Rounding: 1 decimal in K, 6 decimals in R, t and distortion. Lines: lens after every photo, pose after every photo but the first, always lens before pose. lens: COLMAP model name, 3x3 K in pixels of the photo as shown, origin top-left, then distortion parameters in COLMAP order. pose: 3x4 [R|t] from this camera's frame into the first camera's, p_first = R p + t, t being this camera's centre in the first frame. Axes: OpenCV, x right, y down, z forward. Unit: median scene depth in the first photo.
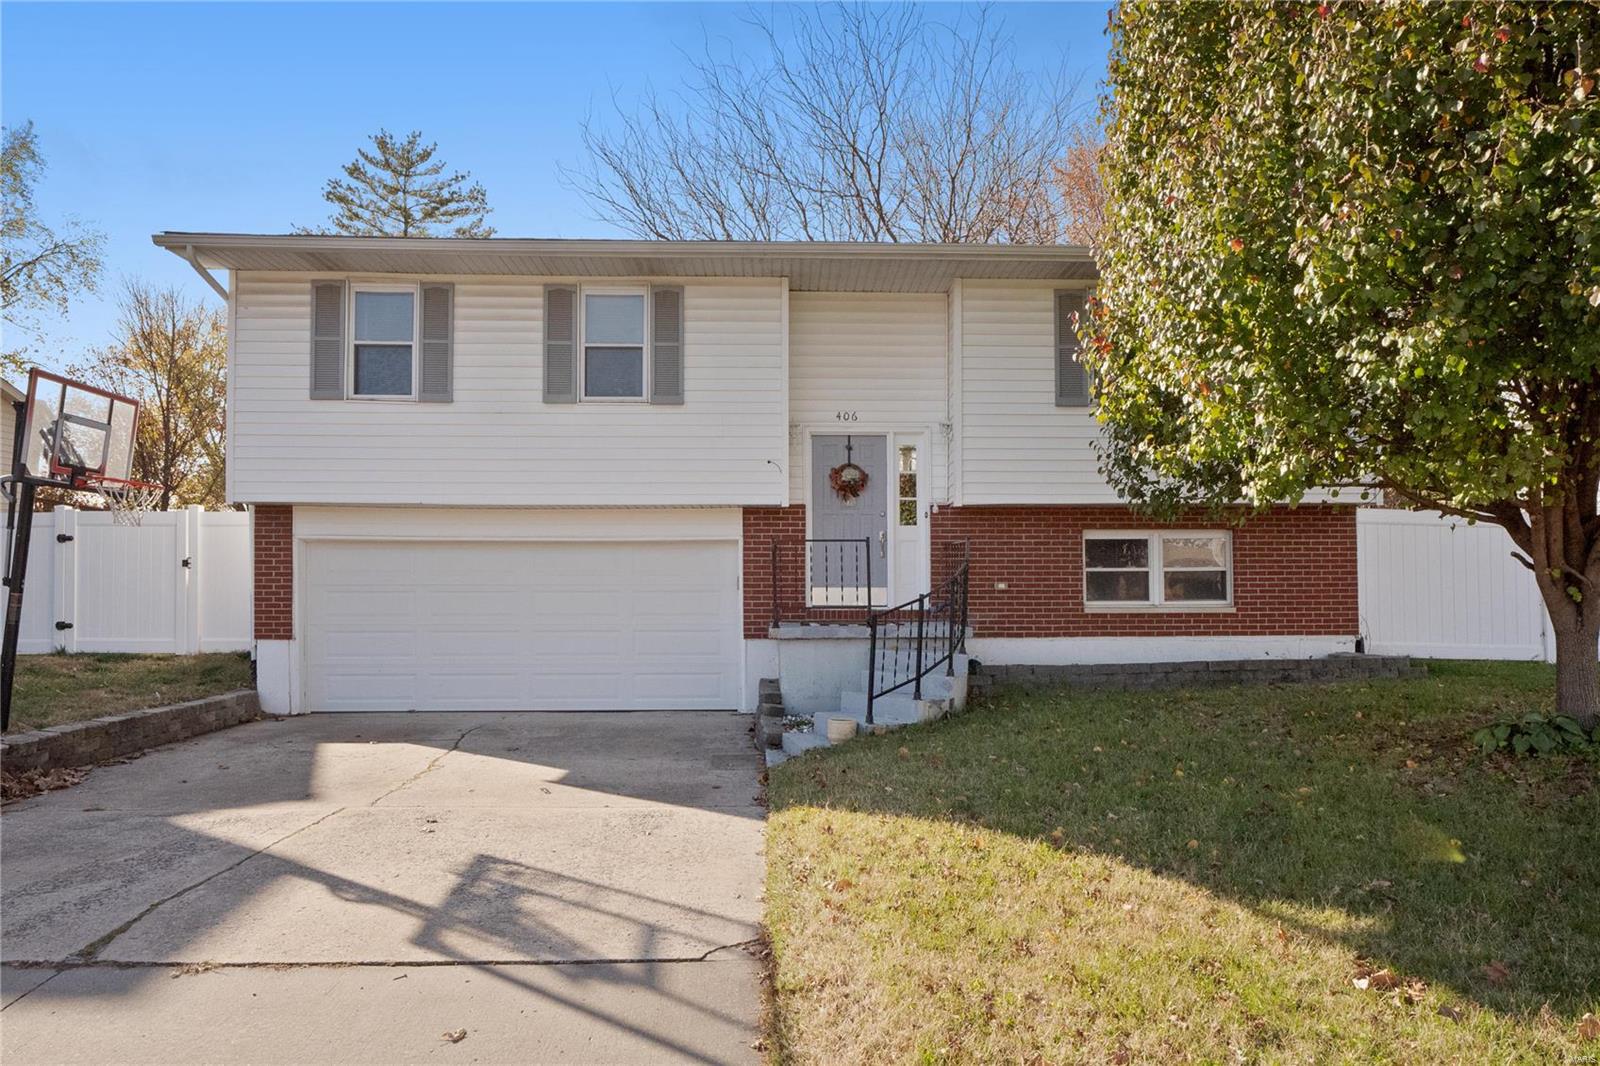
lens RADIAL K [[1012.0, 0, 800.0], [0, 1012.0, 522.6], [0, 0, 1]] dist [-0.016458, -0.001580]
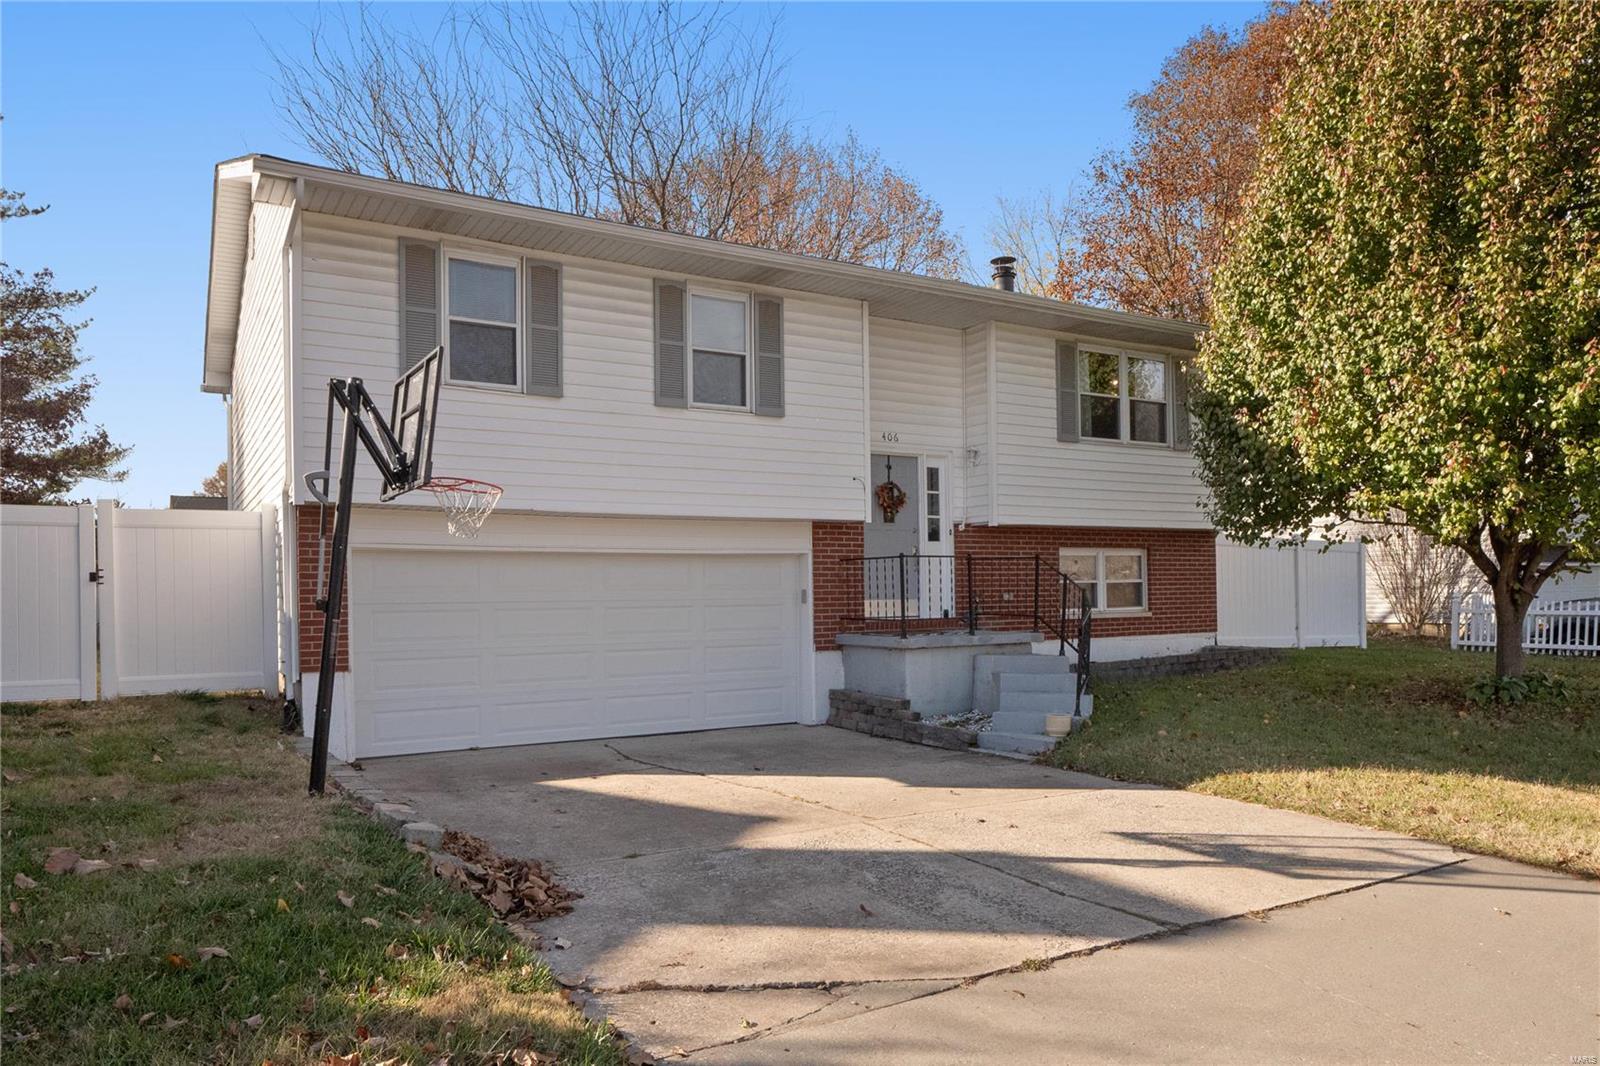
lens RADIAL K [[1101.6, 0, 799.0], [0, 1101.6, 547.2], [0, 0, 1]] dist [-0.012005, 0.008363]
pose [[0.871575, 0.011643, 0.490124, -0.631754], [-0.019324, 0.999757, 0.010613, -0.001084], [-0.489881, -0.018721, 0.871588, 0.045099]]
